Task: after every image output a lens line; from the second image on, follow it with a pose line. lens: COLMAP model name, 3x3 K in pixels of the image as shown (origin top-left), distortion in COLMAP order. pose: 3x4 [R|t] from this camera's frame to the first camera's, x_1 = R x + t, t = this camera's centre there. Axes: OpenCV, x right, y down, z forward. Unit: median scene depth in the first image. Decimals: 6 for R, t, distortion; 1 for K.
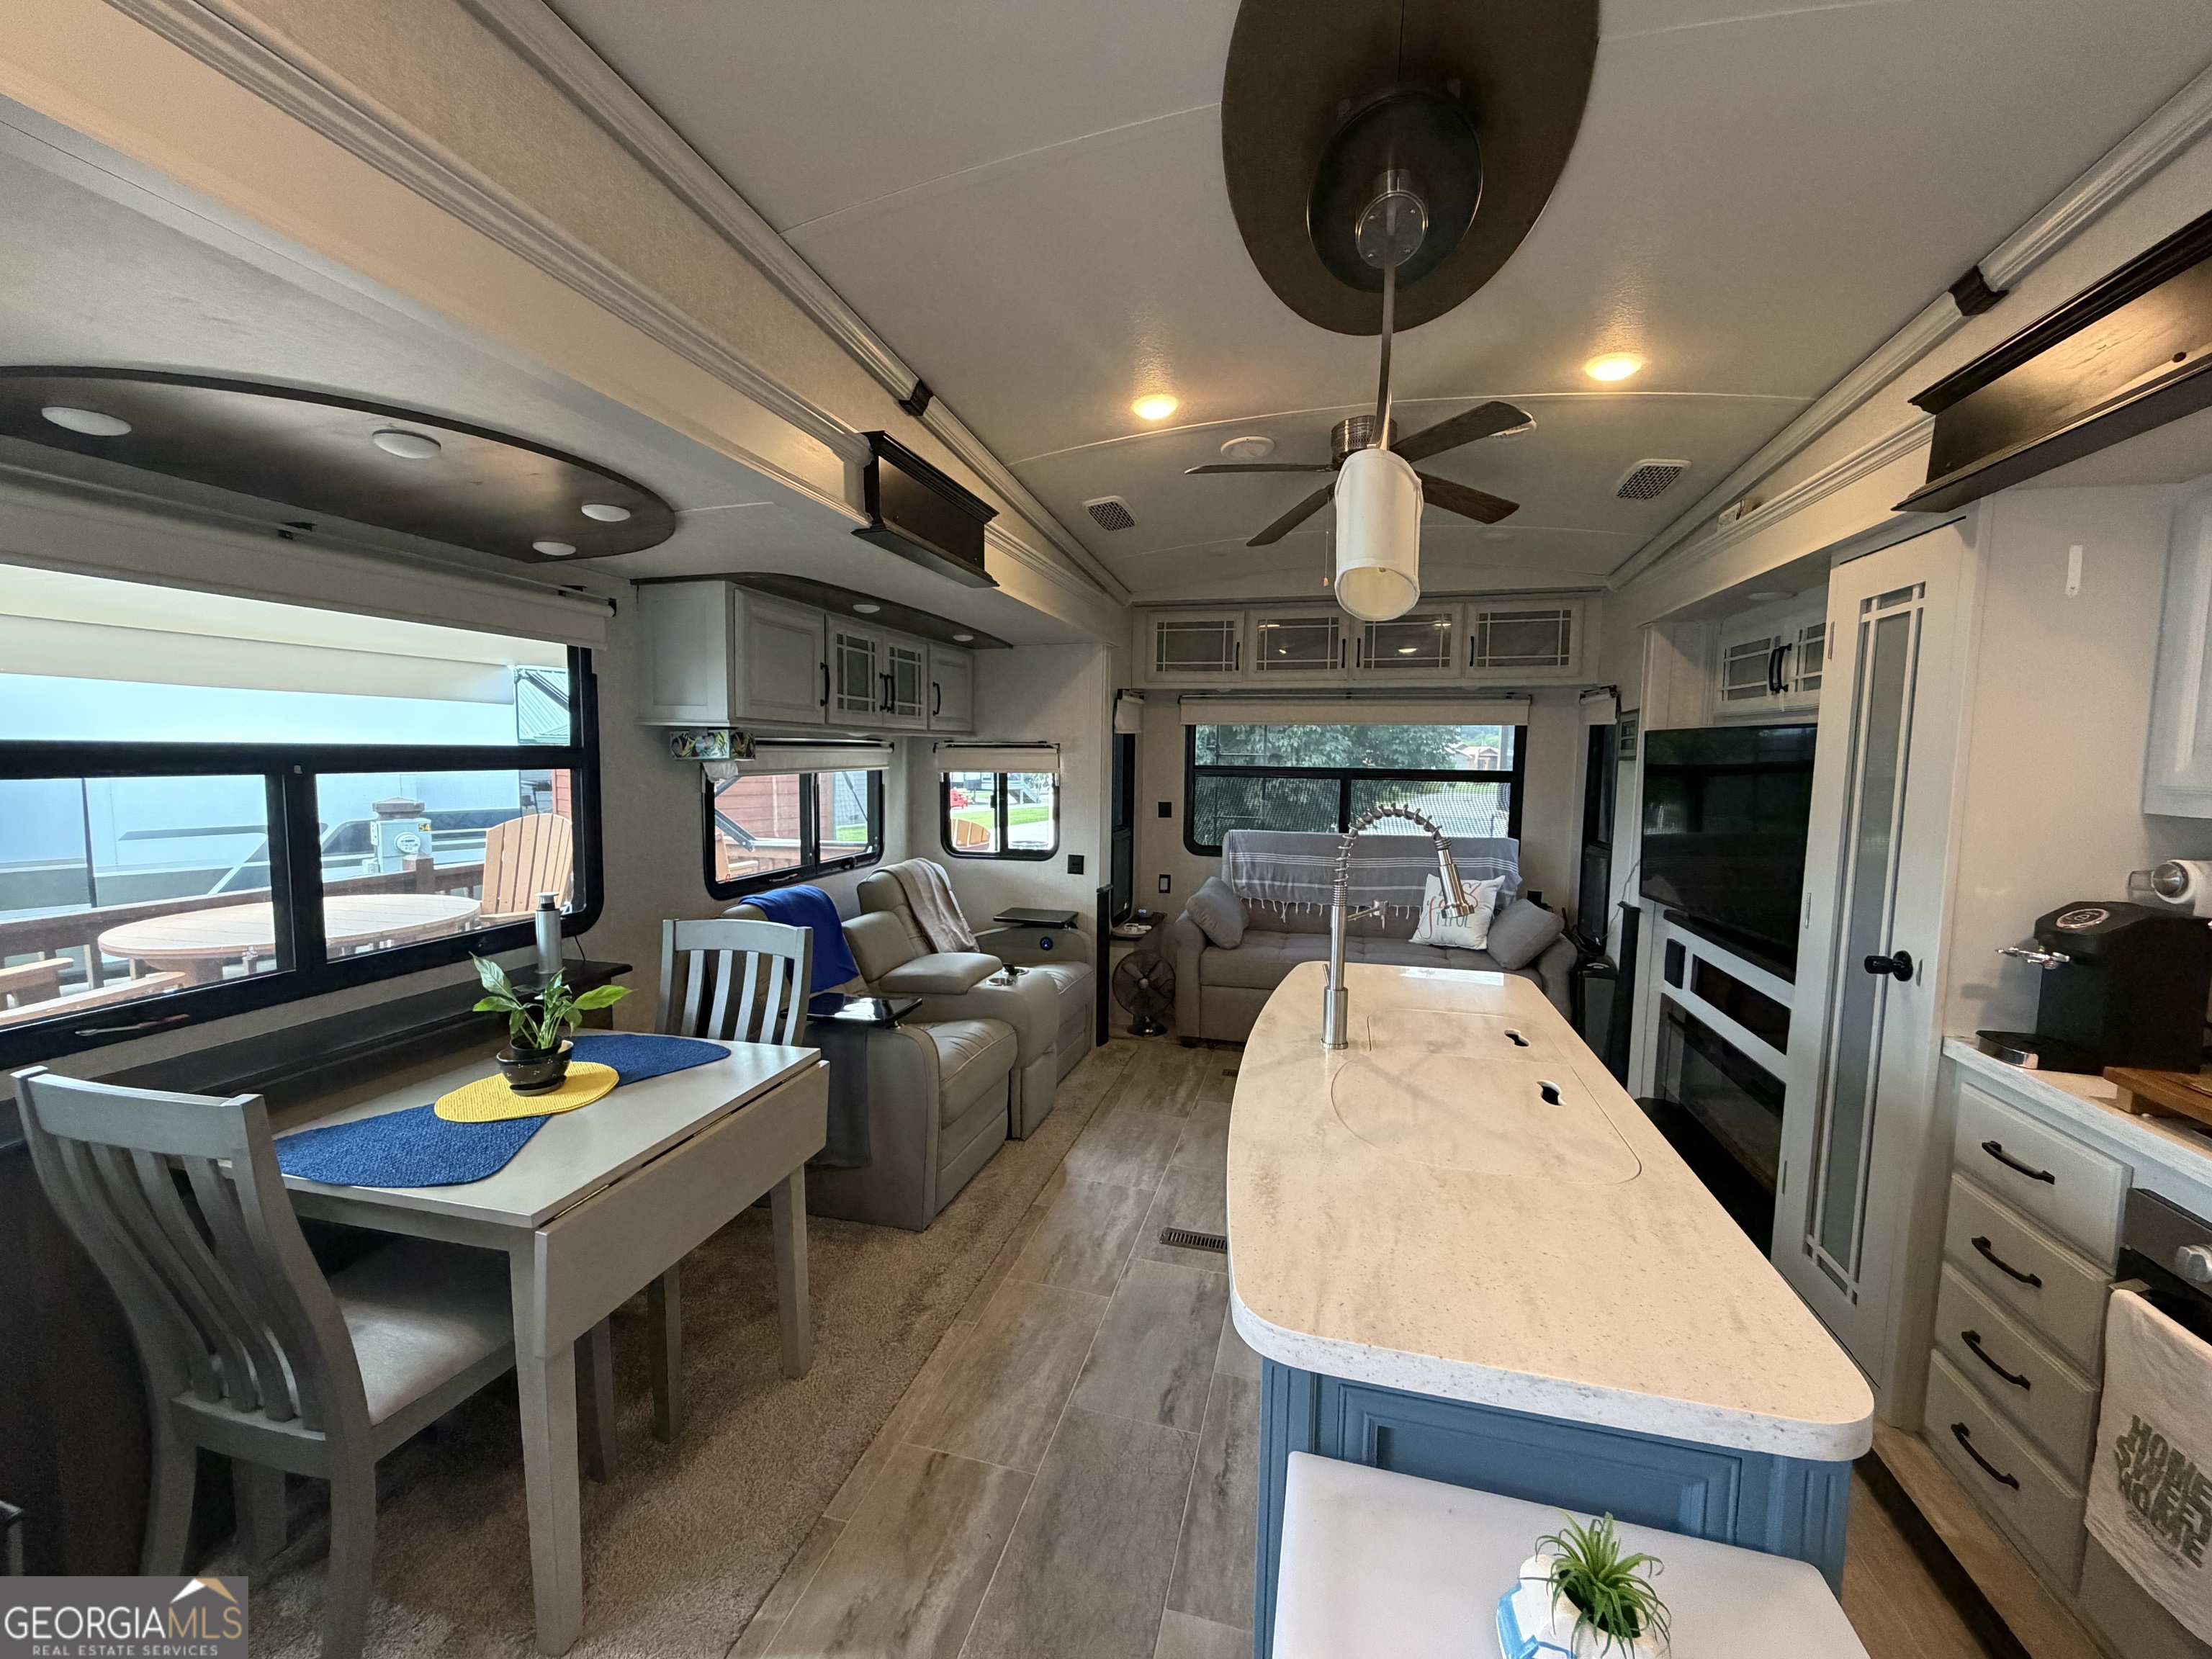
lens RADIAL K [[882.8, 0, 1093.4], [0, 882.8, 828.5], [0, 0, 1]] dist [-0.002422, 0.000283]
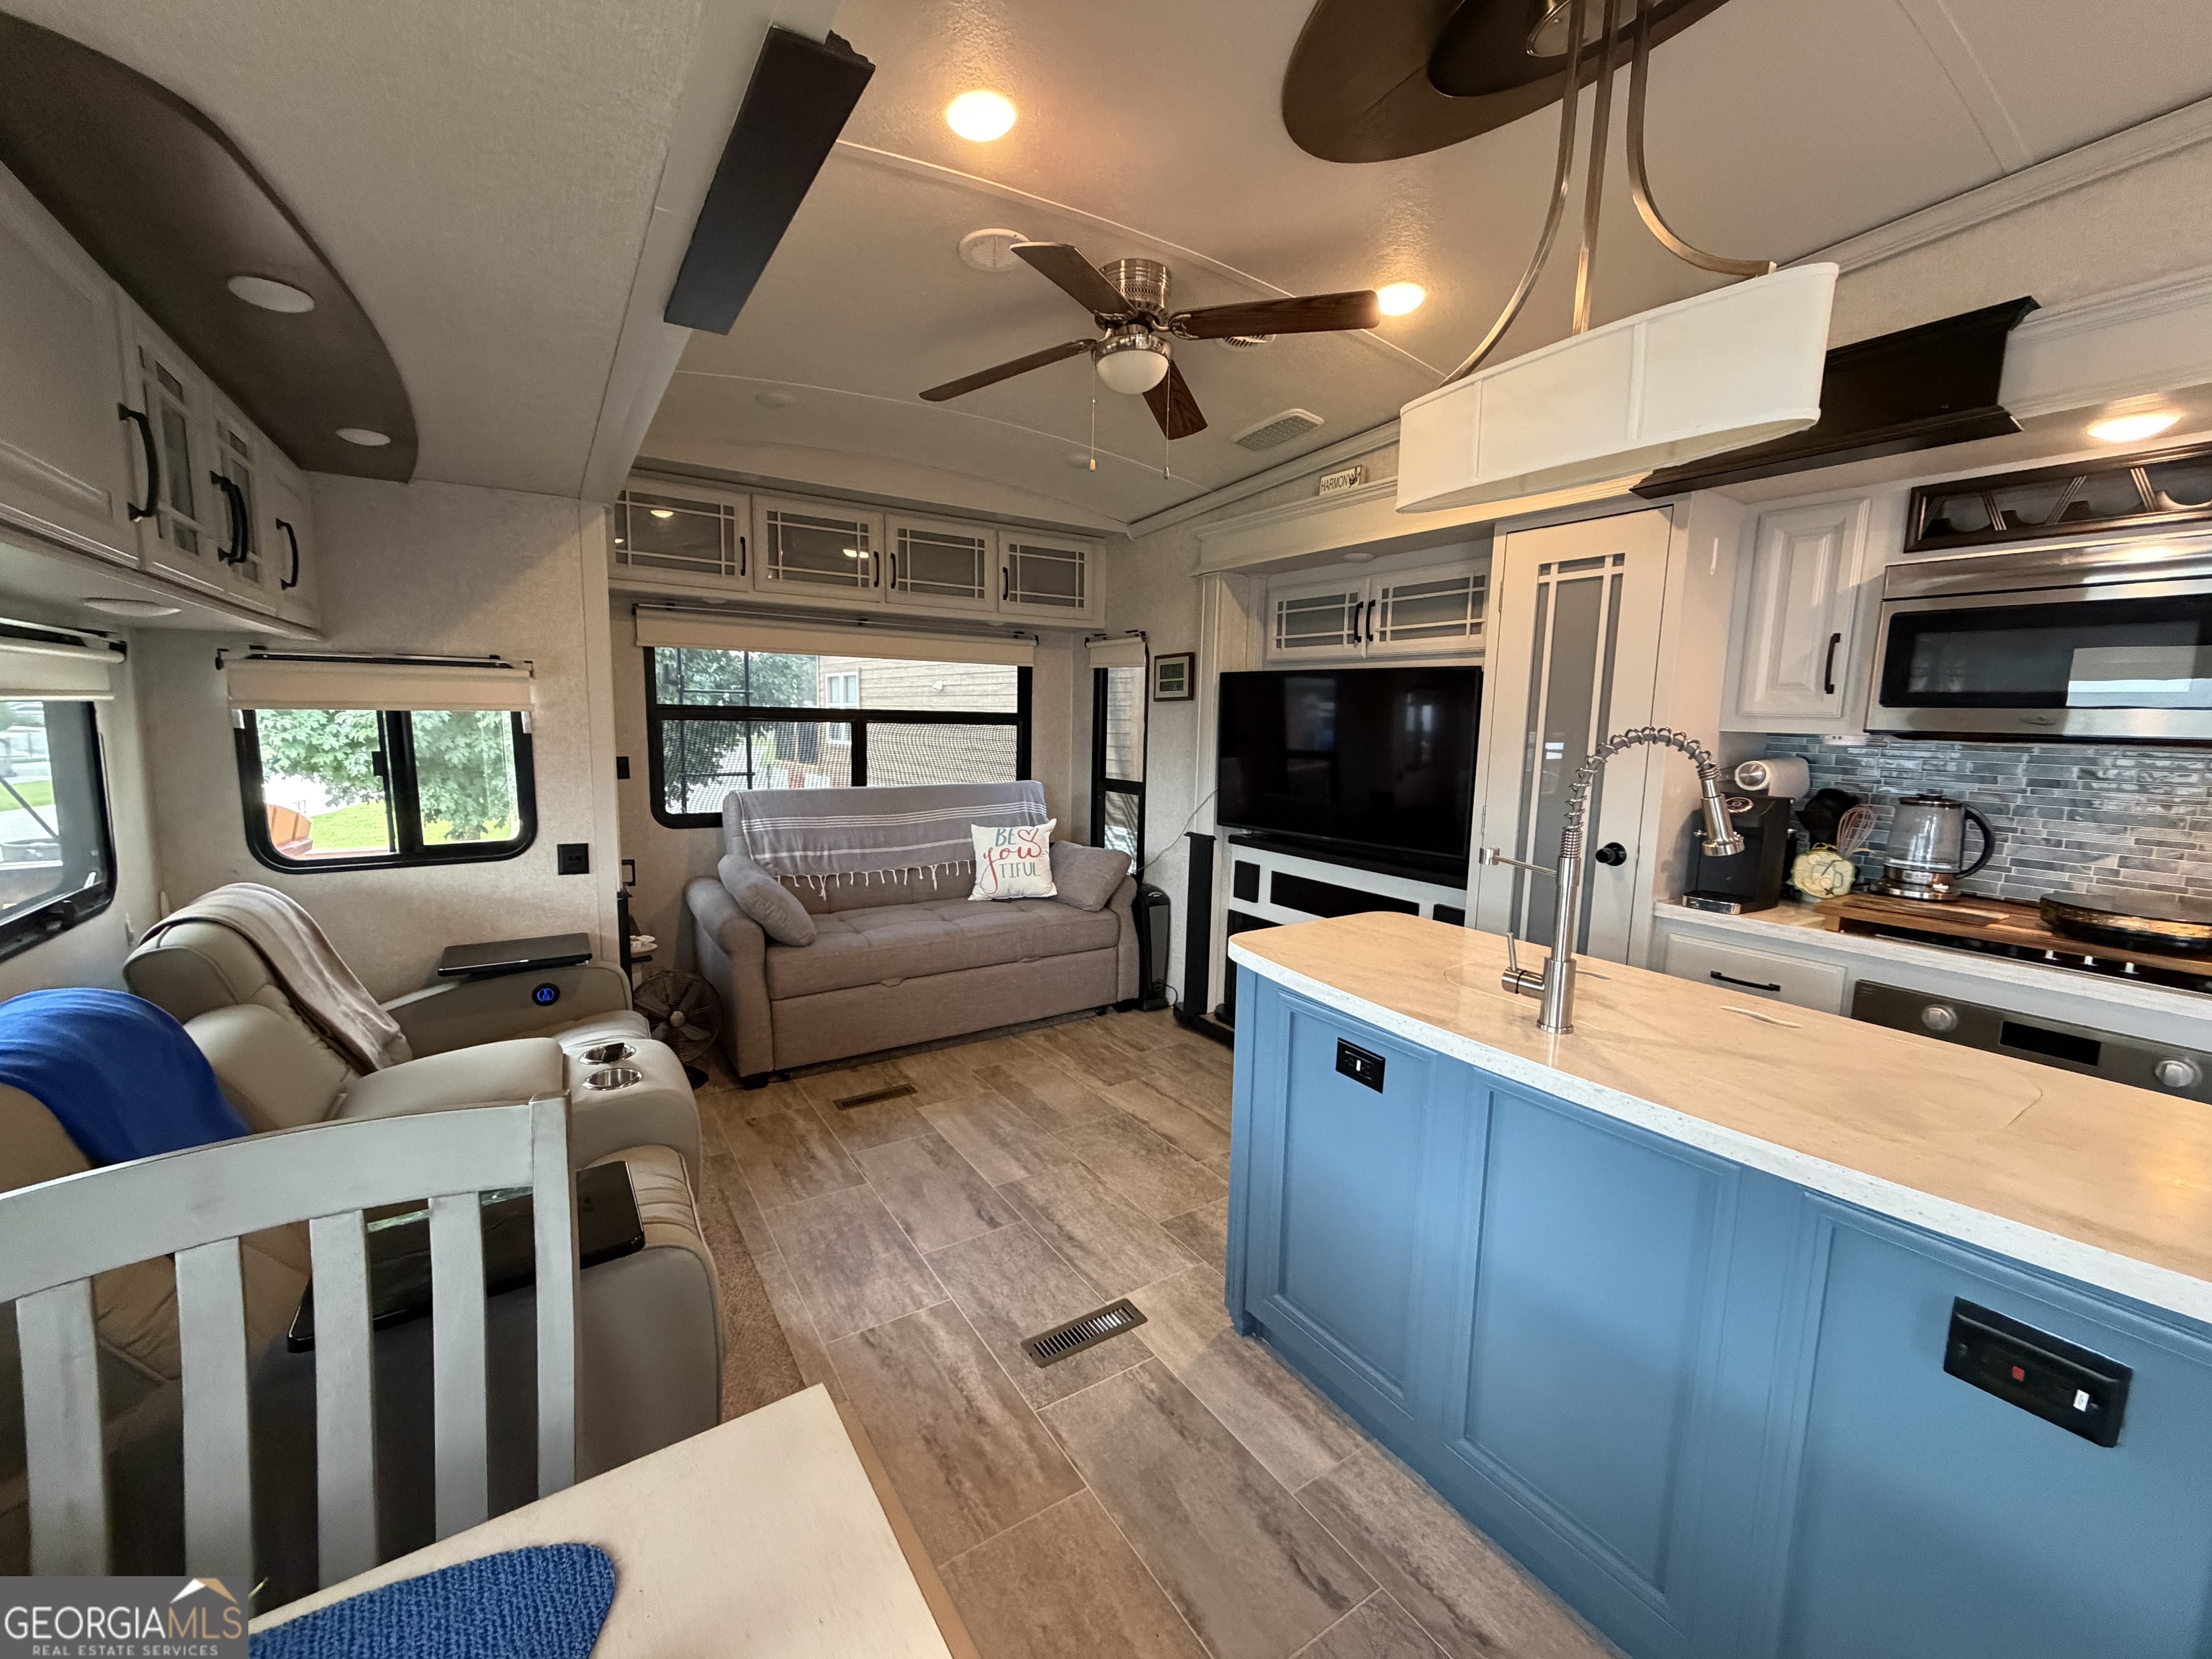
lens RADIAL K [[882.8, 0, 1099.0], [0, 882.8, 827.5], [0, 0, 1]] dist [-0.002422, 0.000283]
pose [[0.659581, -0.092299, 0.745945, -0.242686], [0.052554, 0.995666, 0.076729, -0.009739], [-0.749794, -0.011406, 0.661573, 0.317180]]
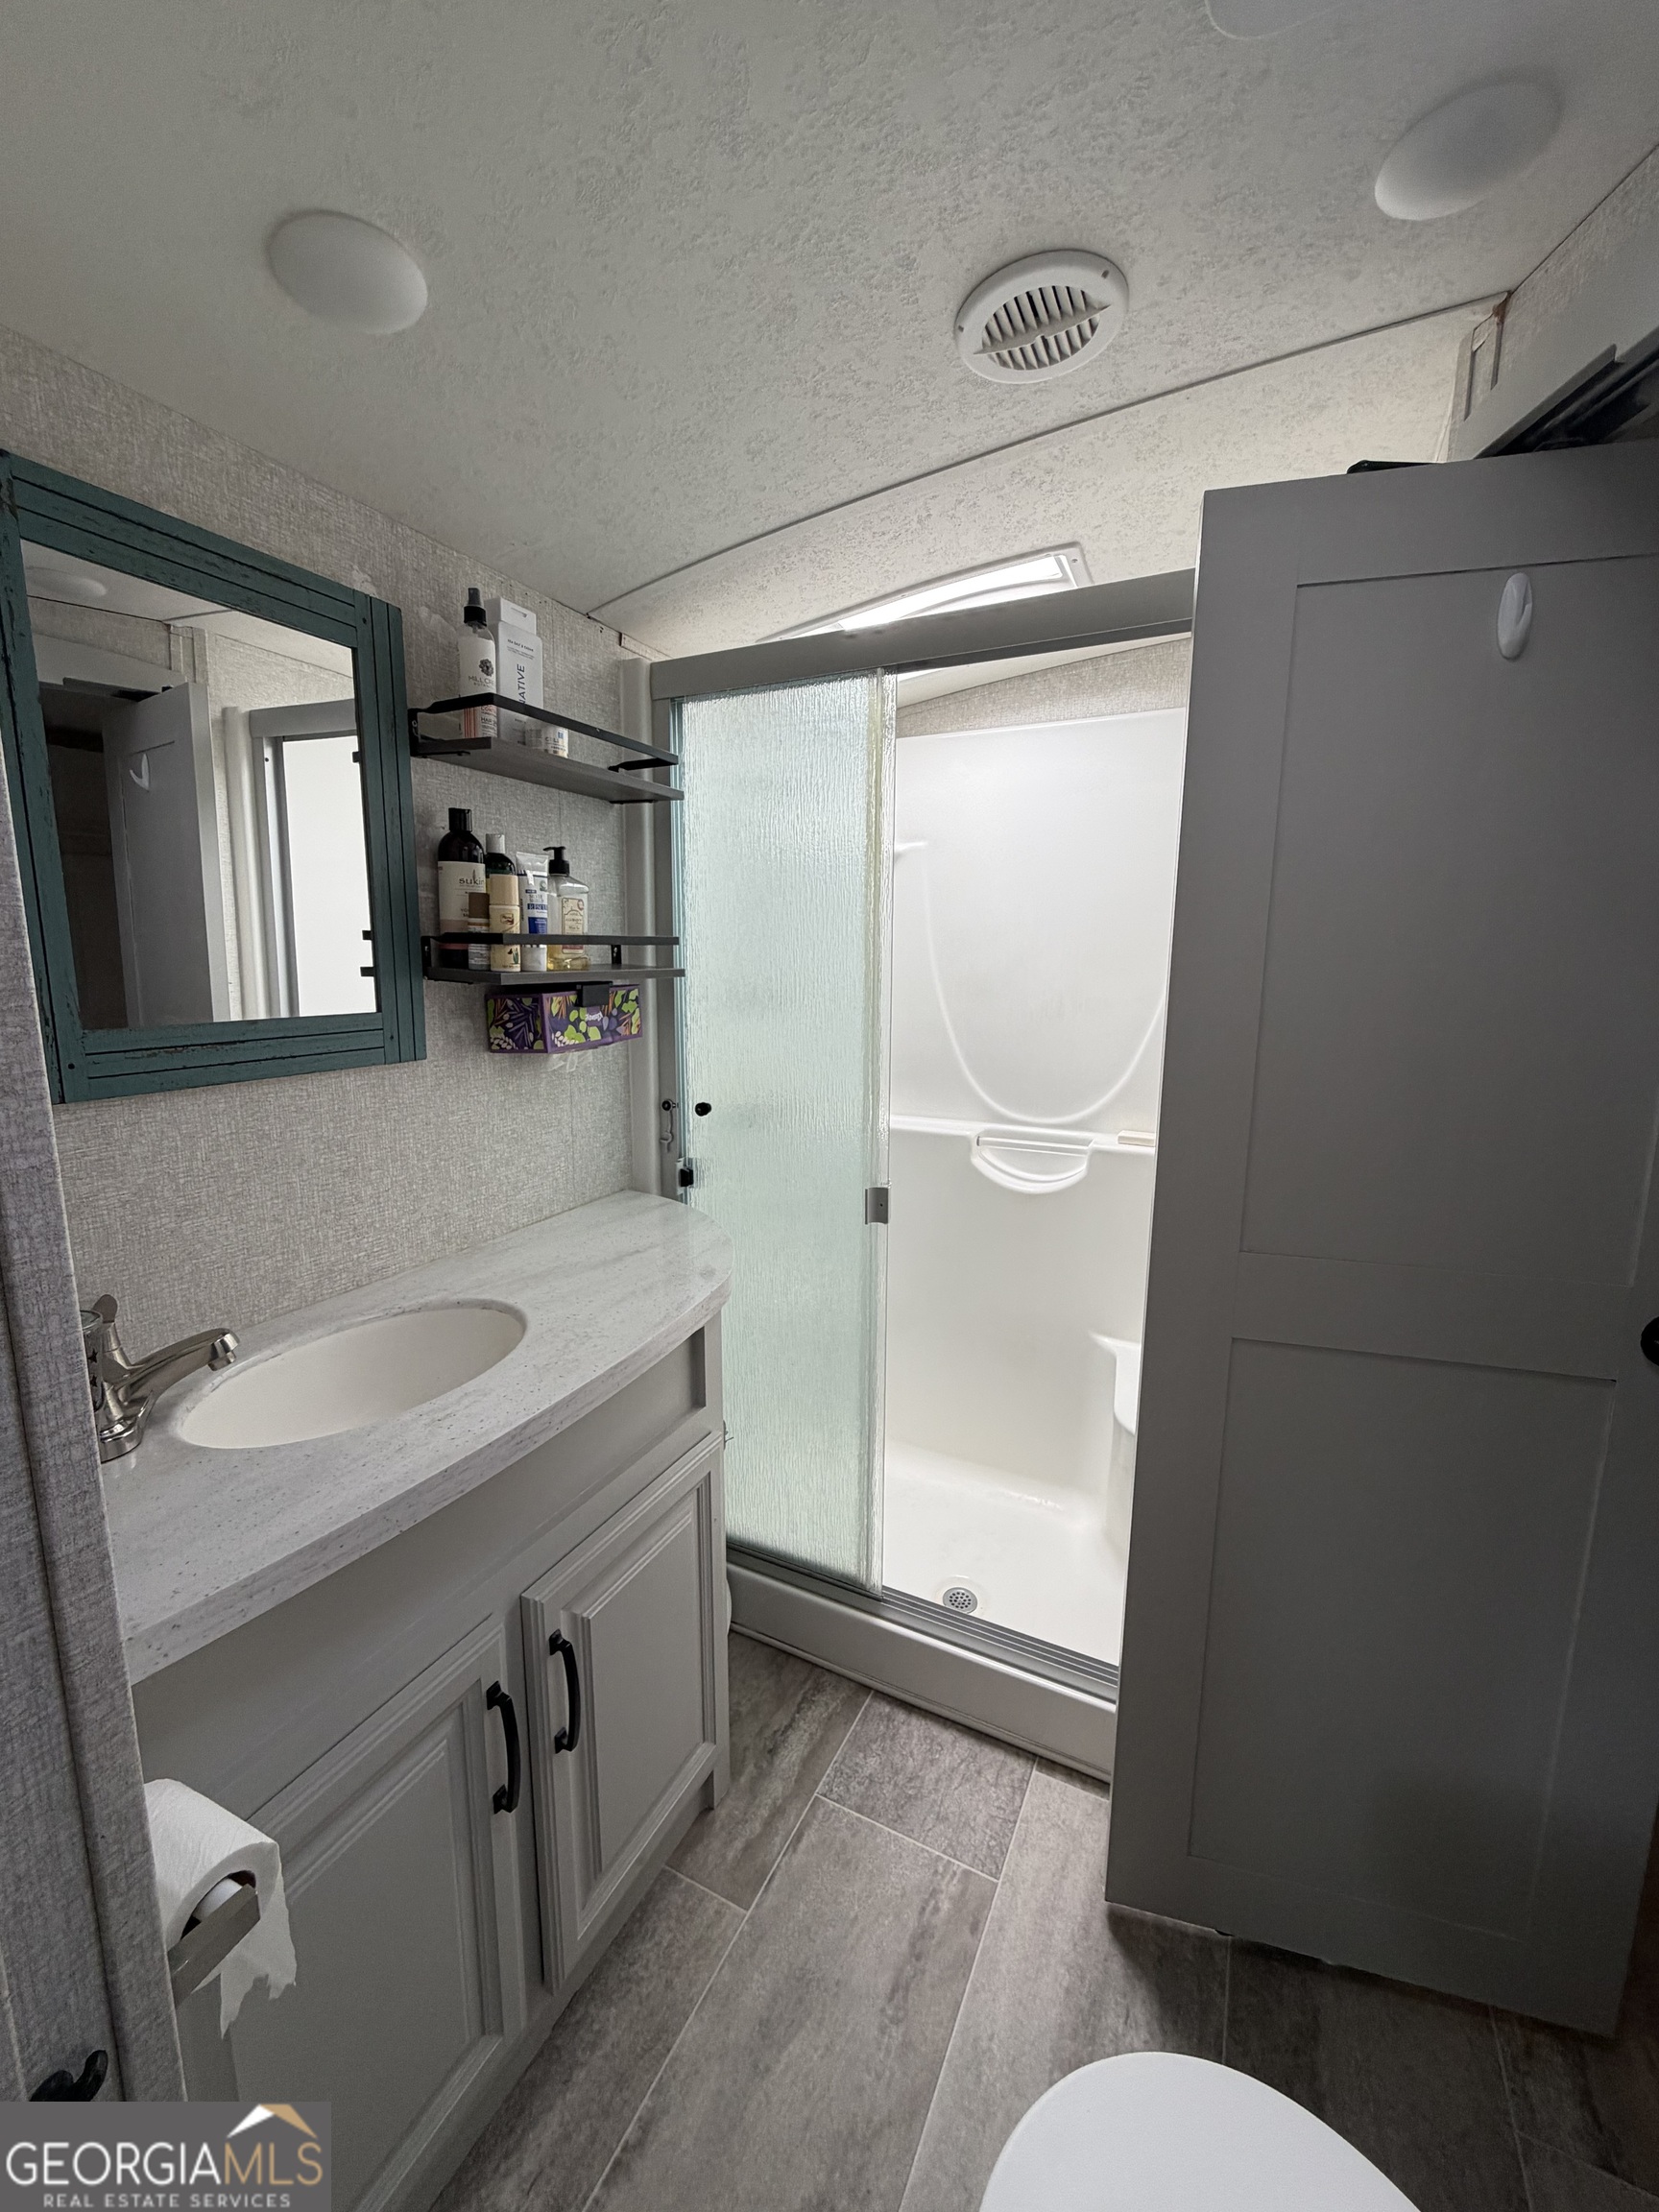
lens RADIAL K [[882.8, 0, 827.8], [0, 882.8, 1105.9], [0, 0, 1]] dist [-0.002422, 0.000283]
pose [[0.982127, 0.022923, -0.186818, 0.088327], [-0.006598, 0.996139, 0.087541, 0.005562], [0.188103, -0.084743, 0.978487, 0.307017]]
